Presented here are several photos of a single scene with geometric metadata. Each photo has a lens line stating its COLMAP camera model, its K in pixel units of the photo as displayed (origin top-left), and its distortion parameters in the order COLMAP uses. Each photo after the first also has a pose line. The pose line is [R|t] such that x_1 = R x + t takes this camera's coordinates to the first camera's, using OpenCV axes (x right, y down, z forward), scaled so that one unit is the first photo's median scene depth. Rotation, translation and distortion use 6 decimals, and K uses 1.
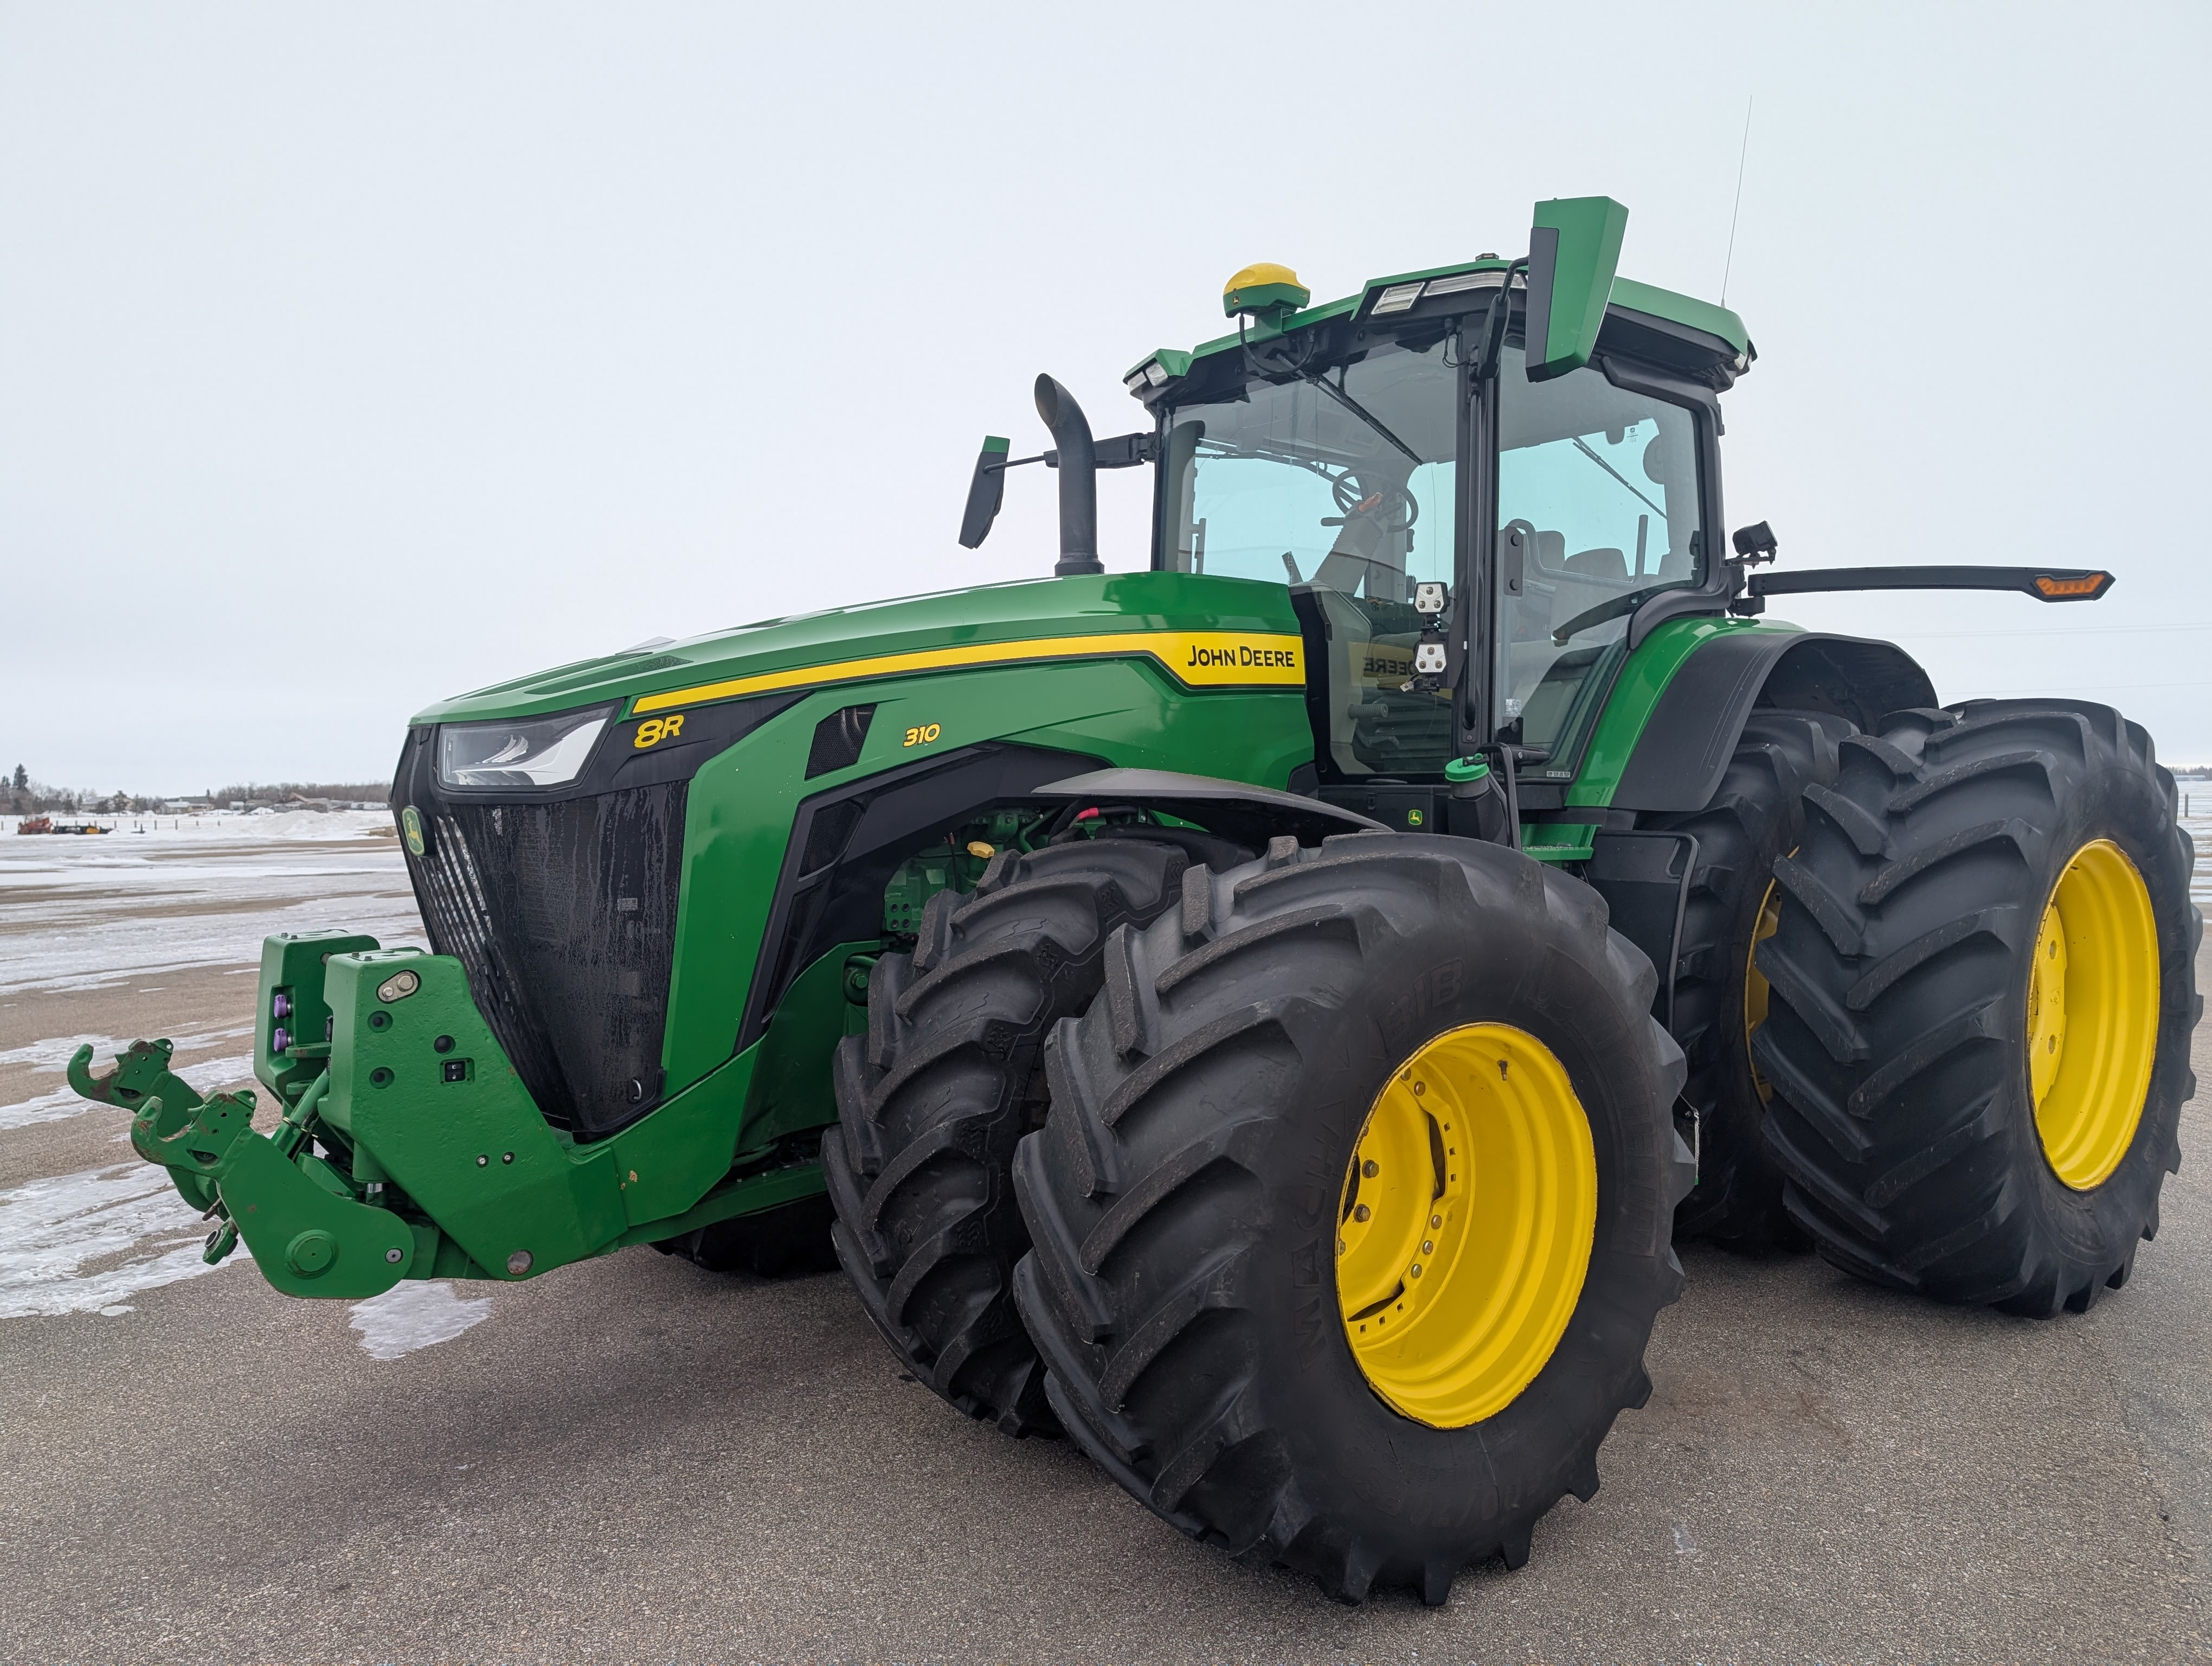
lens RADIAL K [[1563.3, 0, 1115.0], [0, 1563.3, 833.7], [0, 0, 1]] dist [0.092495, -0.133474]
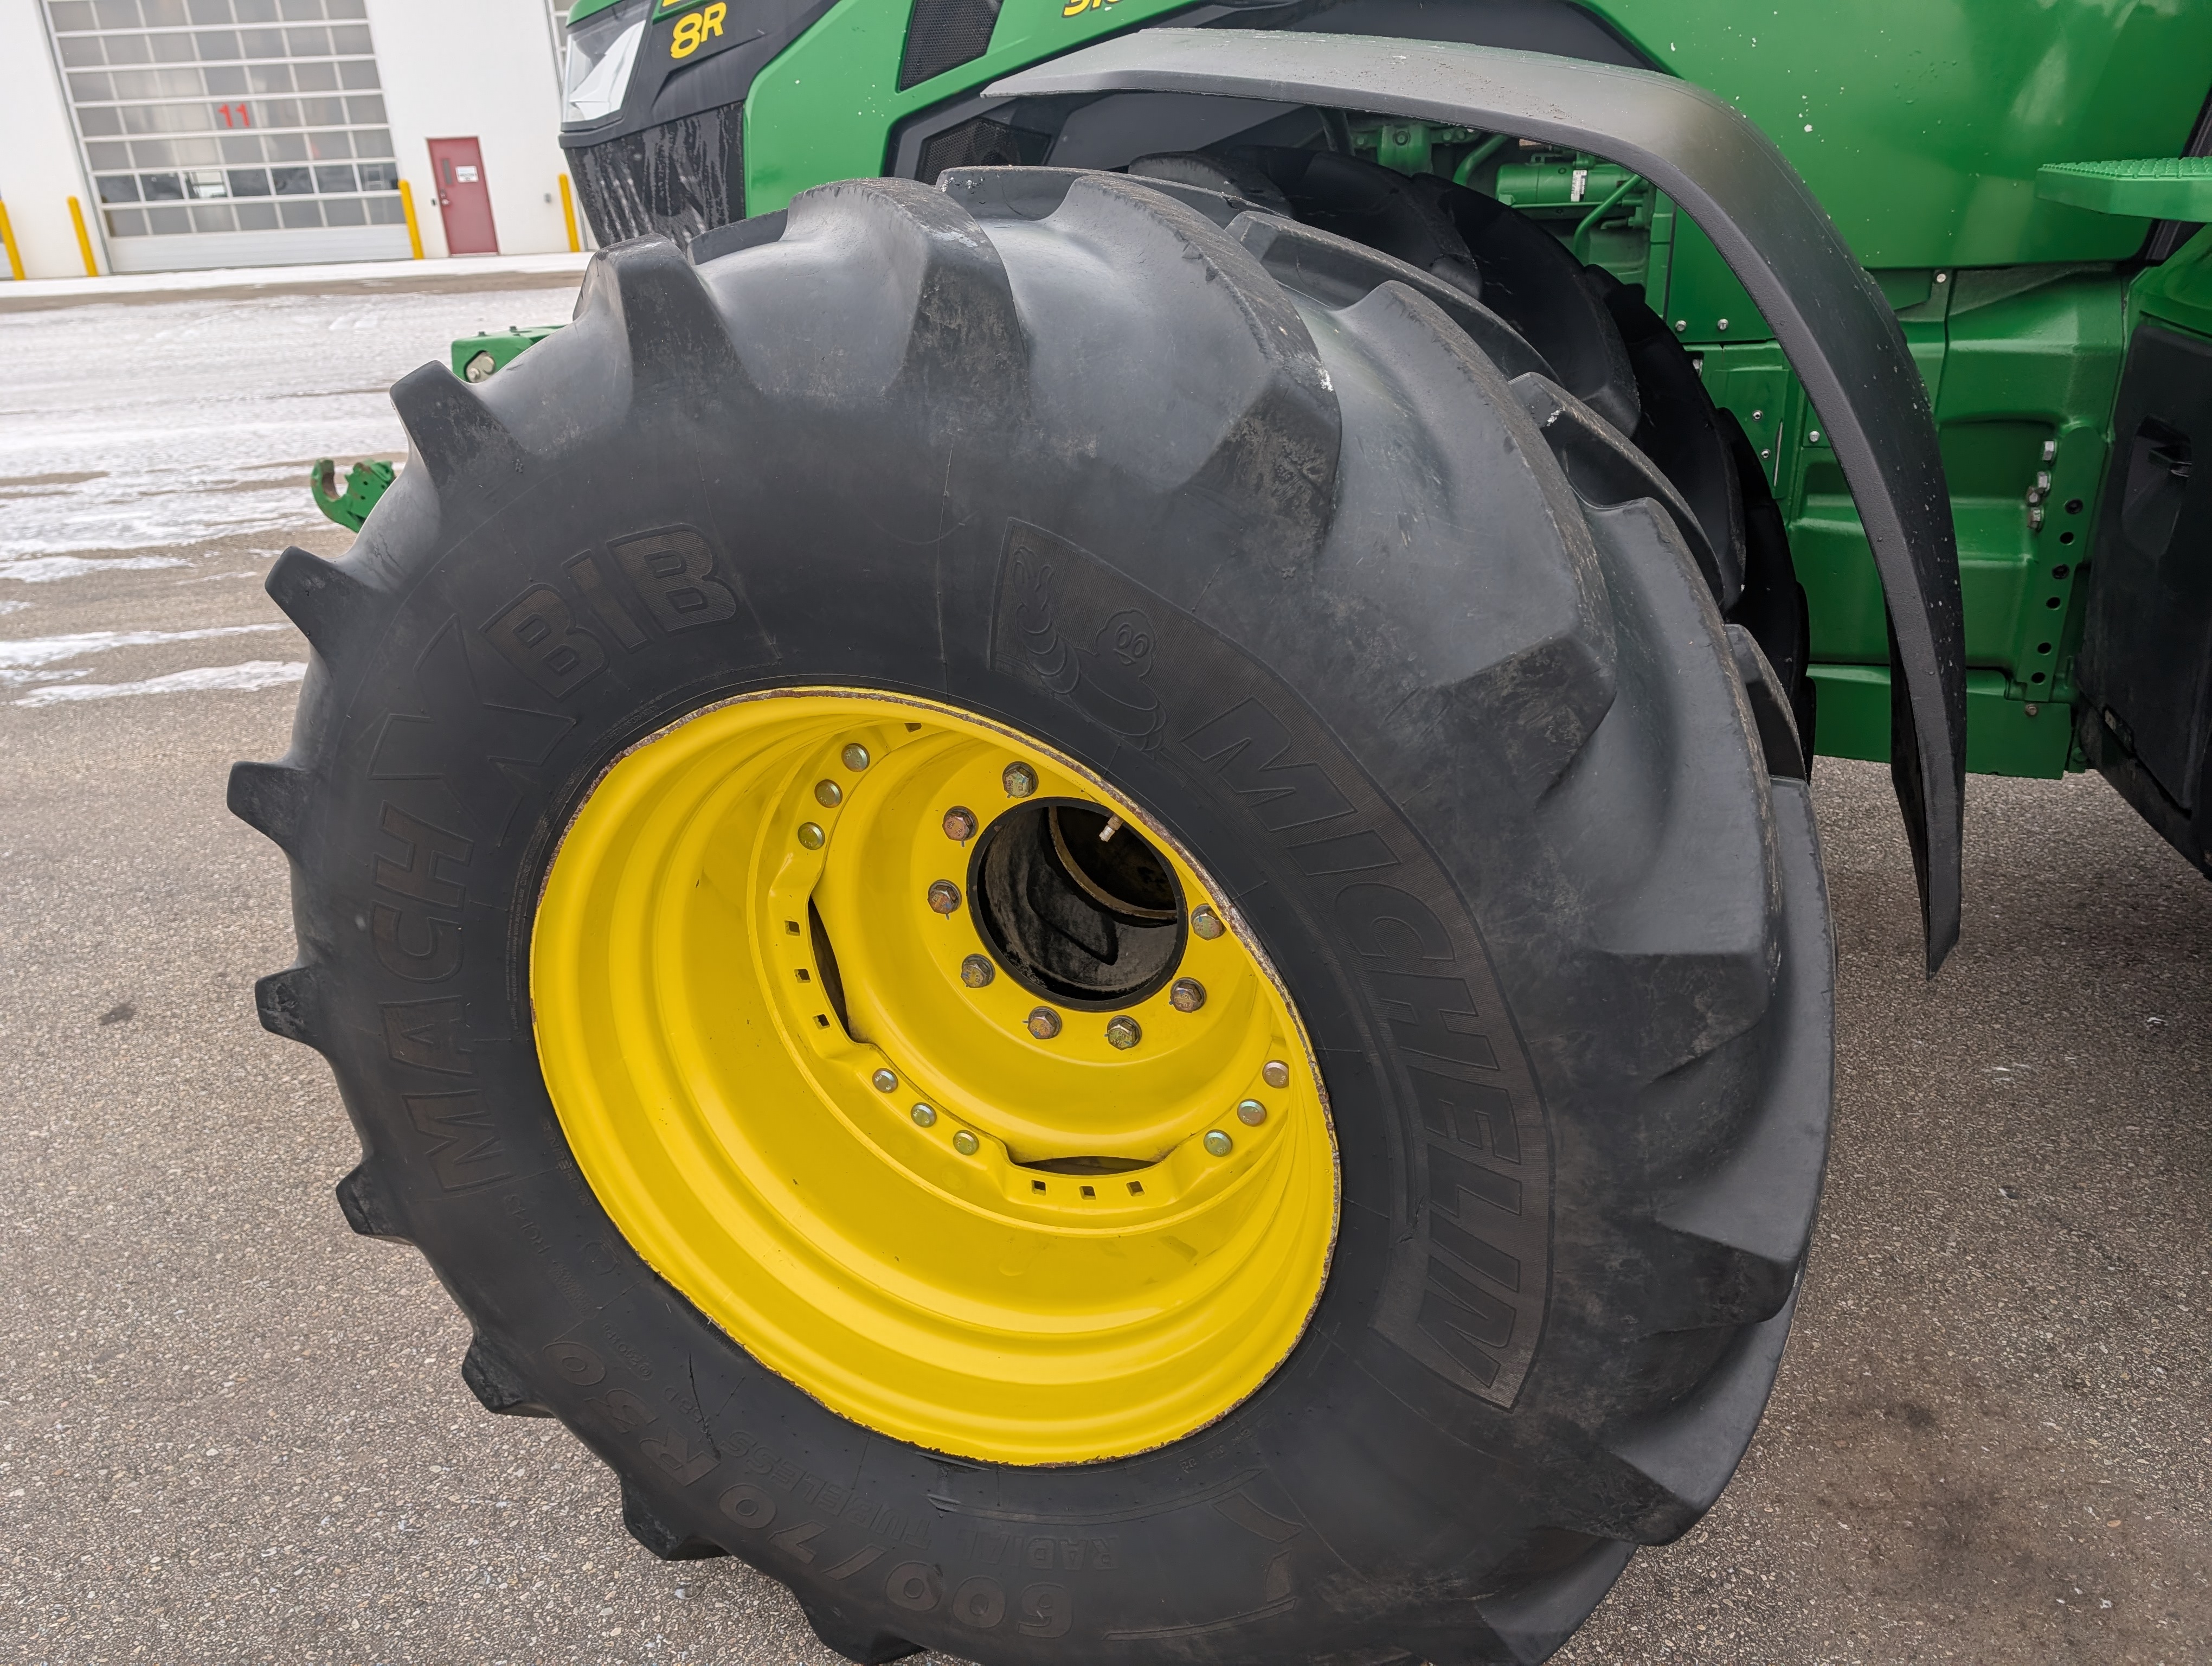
lens RADIAL K [[1589.7, 0, 1106.0], [0, 1589.7, 833.0], [0, 0, 1]] dist [0.030936, -0.003018]
pose [[0.533844, 0.311046, -0.786296, 0.501324], [0.020741, 0.924789, 0.379914, -0.000260], [0.845329, -0.219123, 0.487242, 0.708481]]
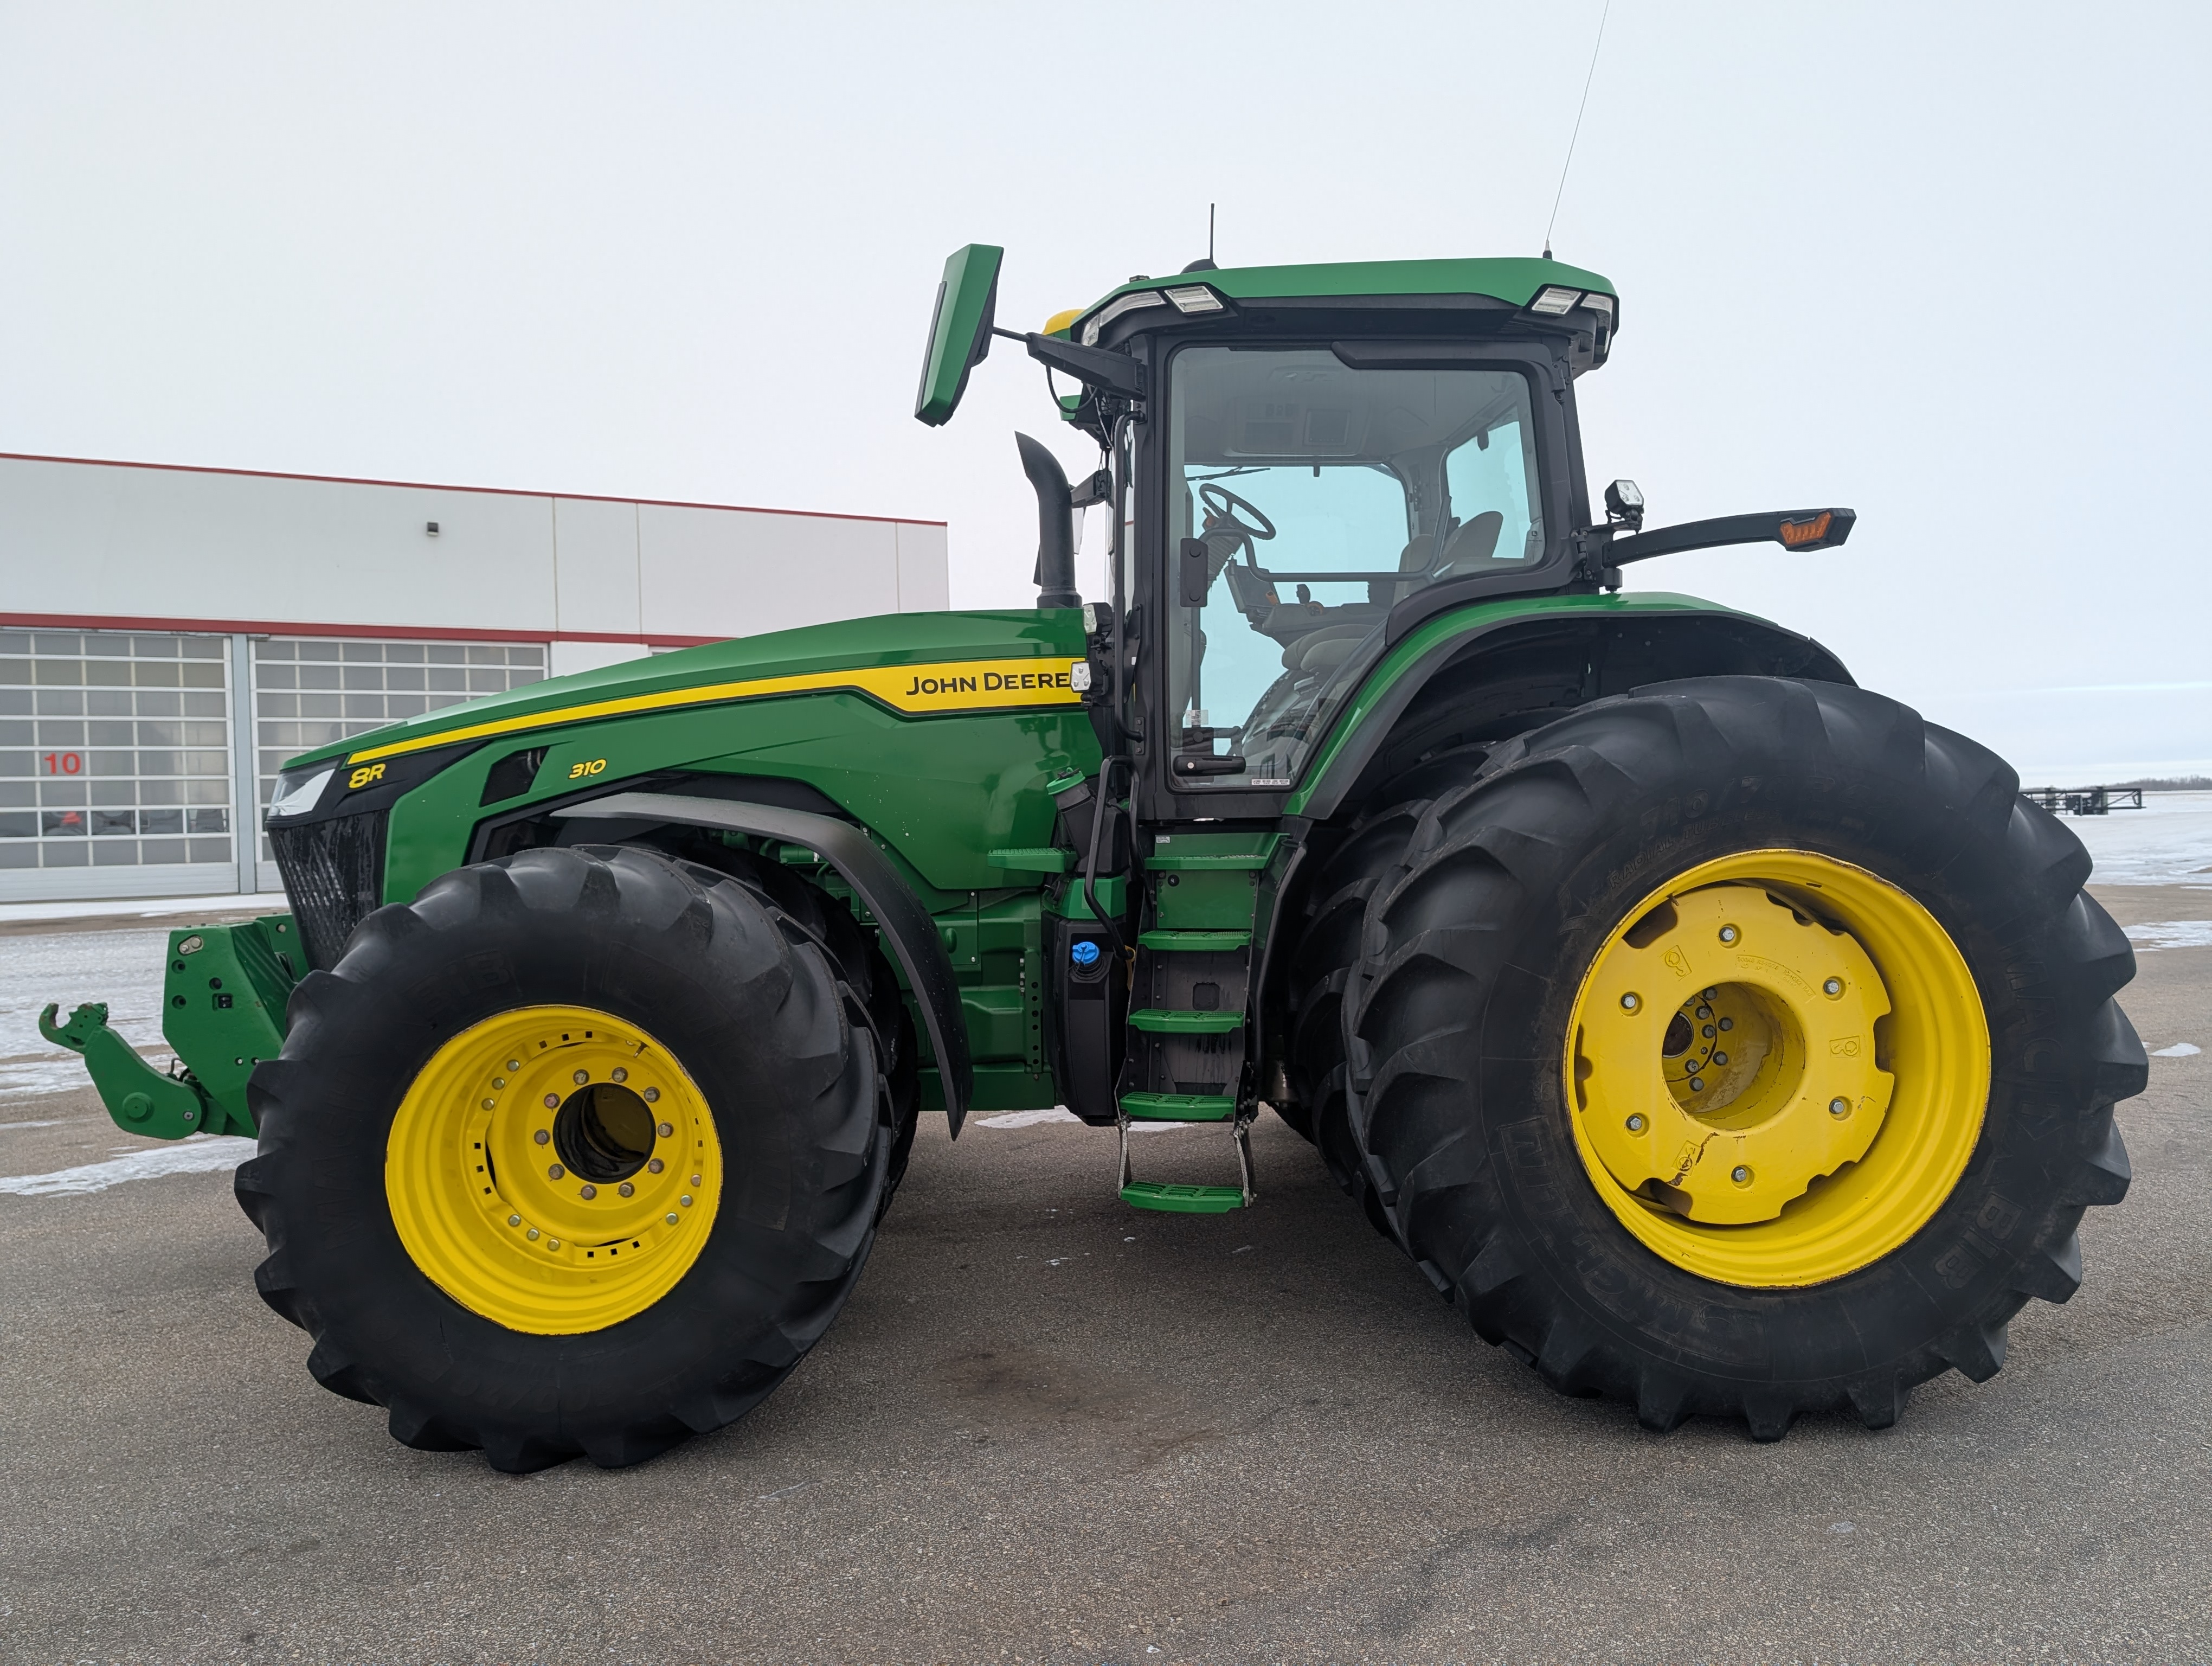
lens RADIAL K [[1558.7, 0, 1117.4], [0, 1558.7, 848.4], [0, 0, 1]] dist [0.030424, -0.031348]
pose [[0.819469, 0.000083, -0.573124, 1.070448], [0.004539, 0.999968, 0.006635, -0.005518], [0.573106, -0.008039, 0.819442, 0.221253]]
